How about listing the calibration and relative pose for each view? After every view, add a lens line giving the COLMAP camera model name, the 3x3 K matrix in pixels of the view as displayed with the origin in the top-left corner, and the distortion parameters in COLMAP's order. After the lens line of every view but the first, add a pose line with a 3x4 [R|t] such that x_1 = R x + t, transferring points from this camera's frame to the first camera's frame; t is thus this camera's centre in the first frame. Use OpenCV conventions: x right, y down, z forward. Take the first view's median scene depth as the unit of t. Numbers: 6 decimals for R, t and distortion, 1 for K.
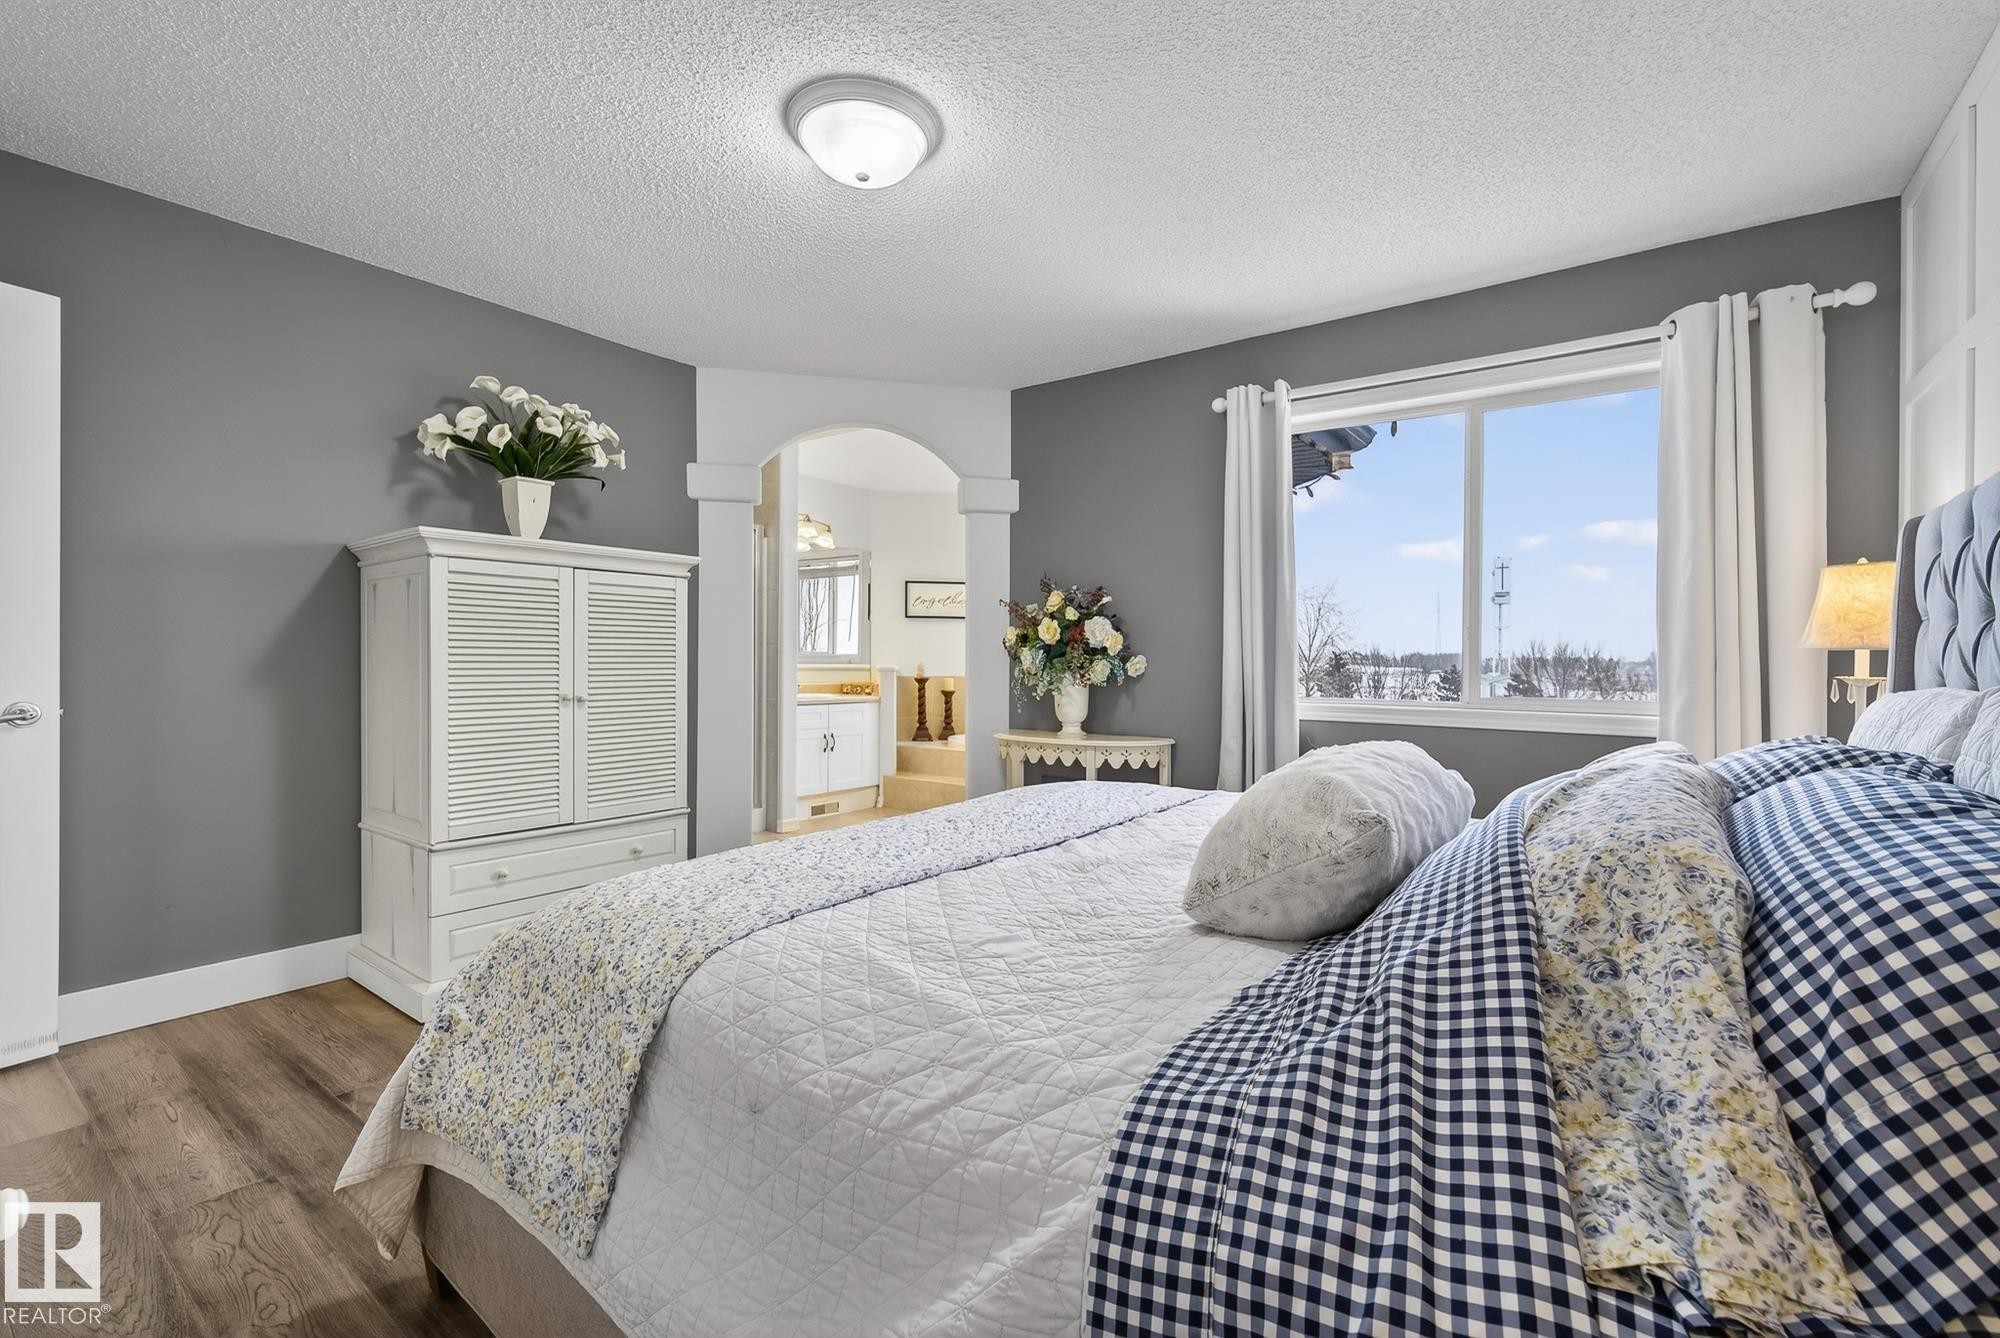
lens RADIAL K [[886.4, 0, 1000.7], [0, 886.4, 663.0], [0, 0, 1]] dist [-0.000121, -0.000035]
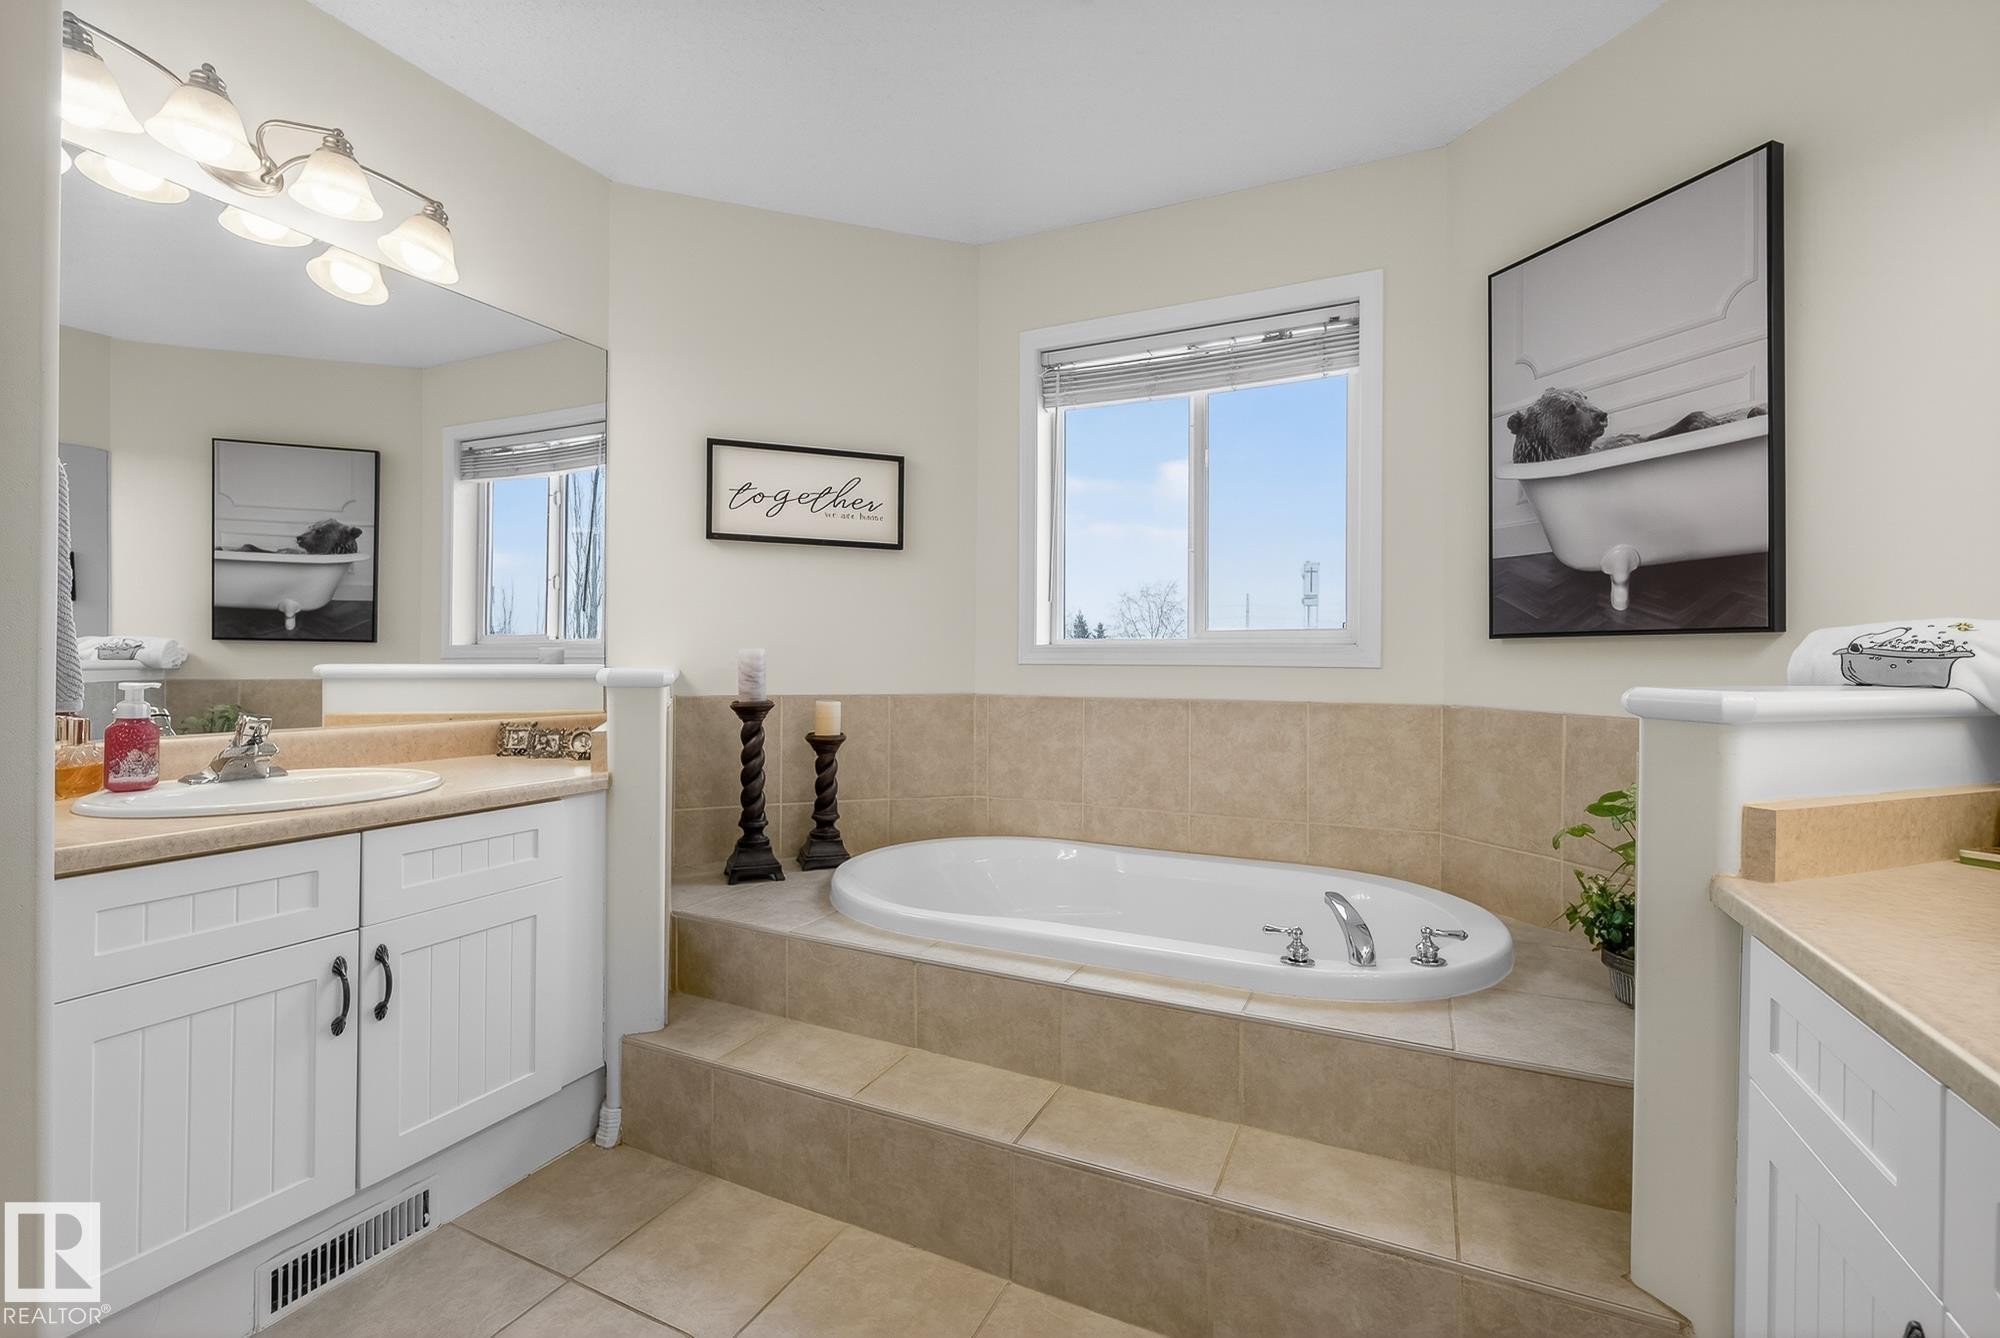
lens RADIAL K [[886.4, 0, 994.9], [0, 886.4, 658.3], [0, 0, 1]] dist [-0.000121, -0.000035]
pose [[0.981011, 0.003451, 0.193921, -0.062437], [-0.002714, 0.999988, -0.004068, 0.000784], [-0.193932, 0.003465, 0.981009, 0.632808]]
